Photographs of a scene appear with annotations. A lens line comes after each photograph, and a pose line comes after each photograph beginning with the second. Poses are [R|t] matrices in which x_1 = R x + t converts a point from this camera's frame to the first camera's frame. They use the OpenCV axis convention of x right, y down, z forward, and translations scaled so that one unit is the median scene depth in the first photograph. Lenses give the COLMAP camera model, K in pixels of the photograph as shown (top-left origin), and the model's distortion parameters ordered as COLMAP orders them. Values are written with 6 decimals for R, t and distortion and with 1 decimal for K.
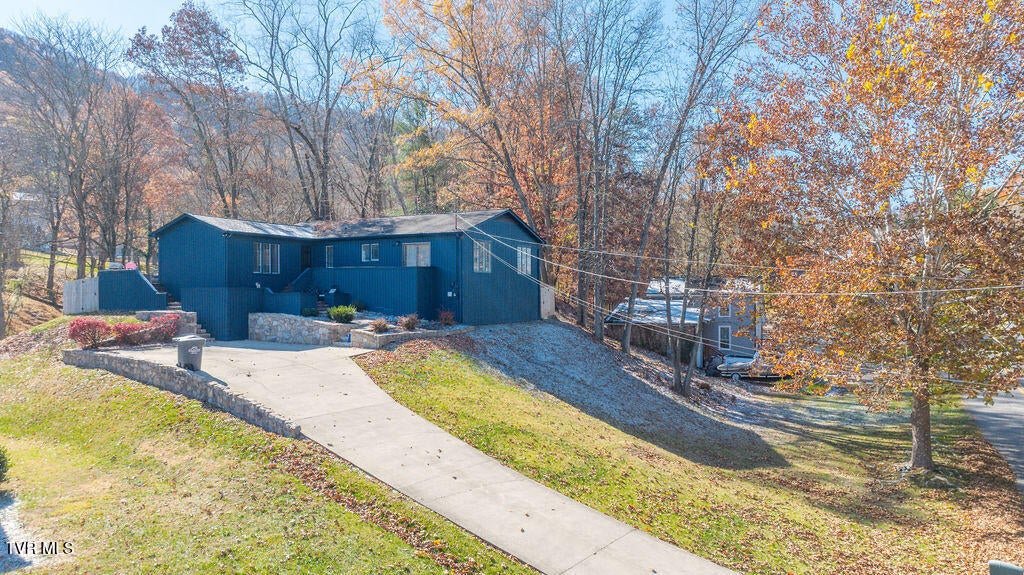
lens RADIAL K [[753.8, 0, 515.5], [0, 753.8, 287.4], [0, 0, 1]] dist [-0.024396, 0.003708]
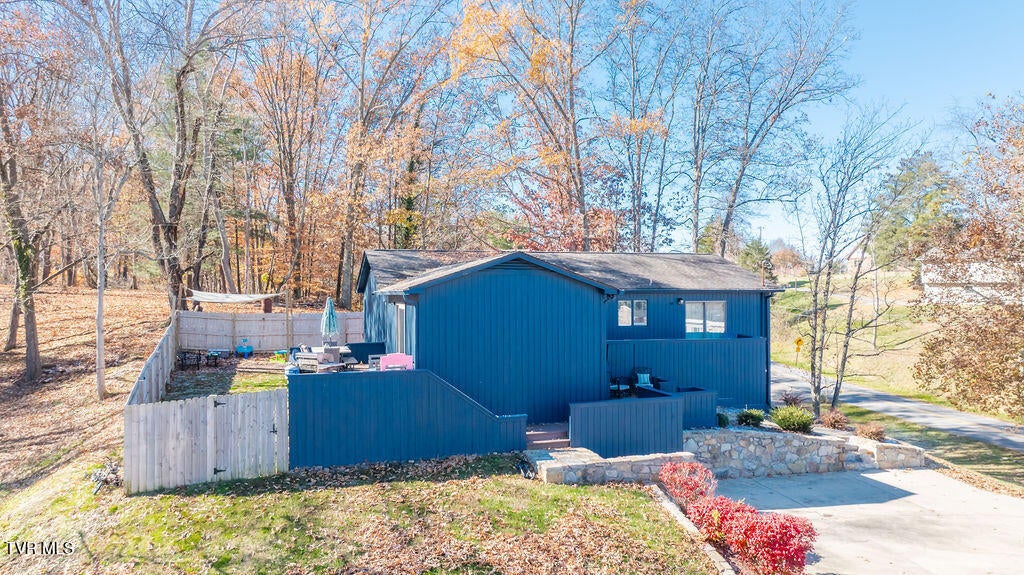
lens RADIAL K [[753.8, 0, 515.5], [0, 753.8, 287.4], [0, 0, 1]] dist [-0.024396, 0.003708]
pose [[0.691920, 0.002143, 0.721971, -0.793719], [-0.003720, 0.999993, 0.000596, -0.073513], [-0.721964, -0.003098, 0.691923, 0.637963]]
